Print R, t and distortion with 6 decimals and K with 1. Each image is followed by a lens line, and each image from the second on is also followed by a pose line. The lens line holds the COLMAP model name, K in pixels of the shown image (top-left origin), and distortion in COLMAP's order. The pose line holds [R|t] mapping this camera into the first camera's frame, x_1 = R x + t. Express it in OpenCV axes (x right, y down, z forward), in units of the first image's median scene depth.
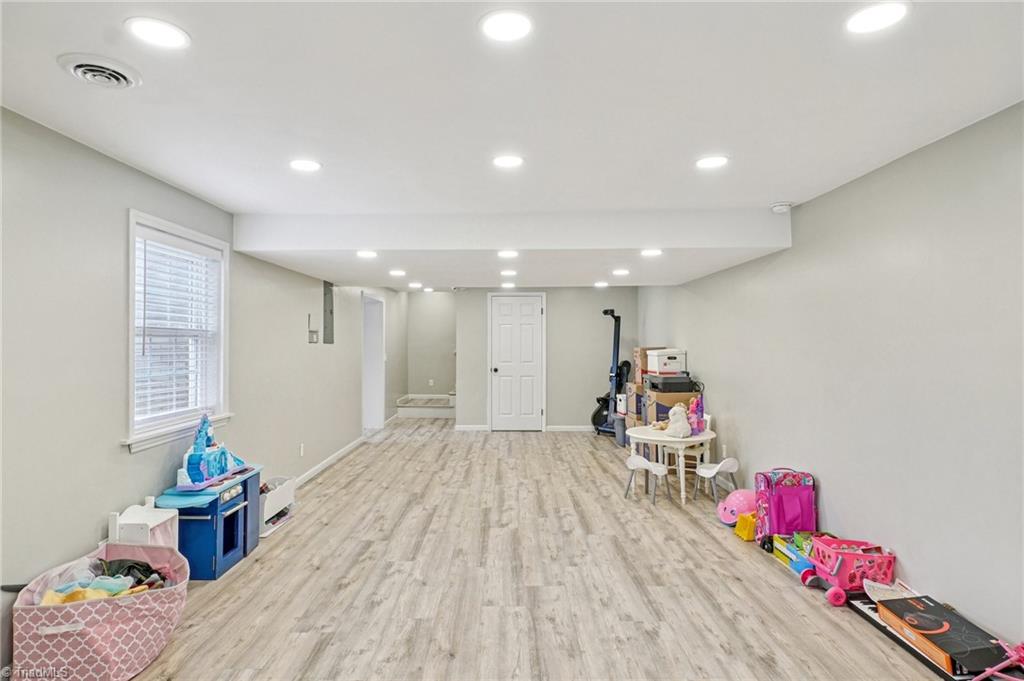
lens RADIAL K [[562.3, 0, 512.0], [0, 562.3, 340.5], [0, 0, 1]] dist [0.002166, 0.000279]
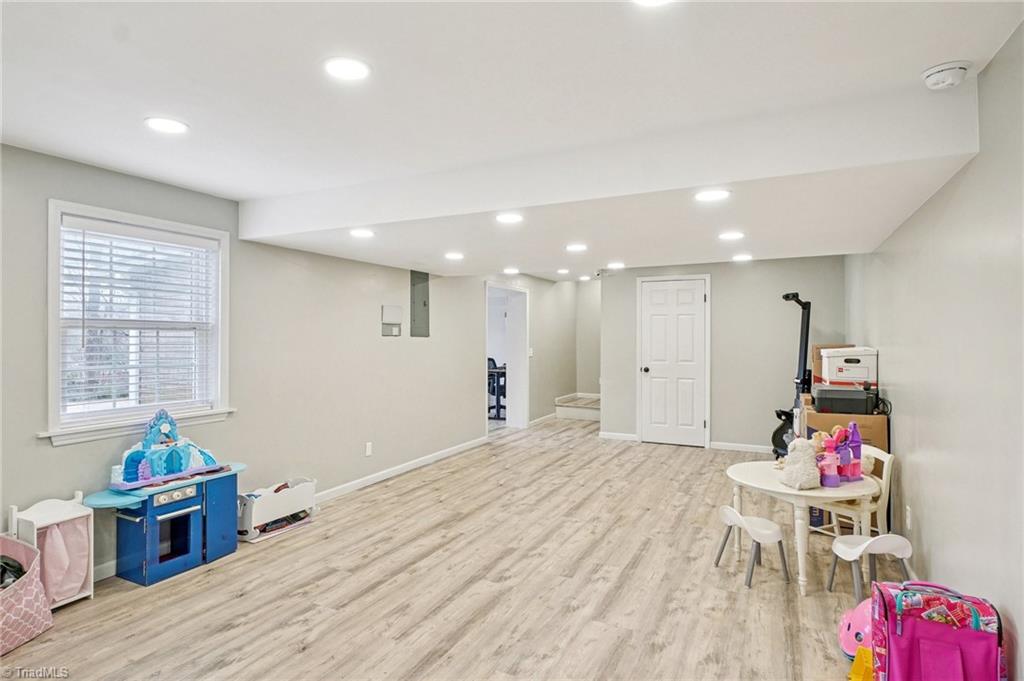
lens RADIAL K [[553.3, 0, 512.6], [0, 553.3, 335.8], [0, 0, 1]] dist [-0.007072, 0.000357]
pose [[0.892157, 0.003137, -0.451714, 0.319242], [-0.002503, 0.999995, 0.002002, 0.001282], [0.451718, -0.000656, 0.892161, 0.332820]]
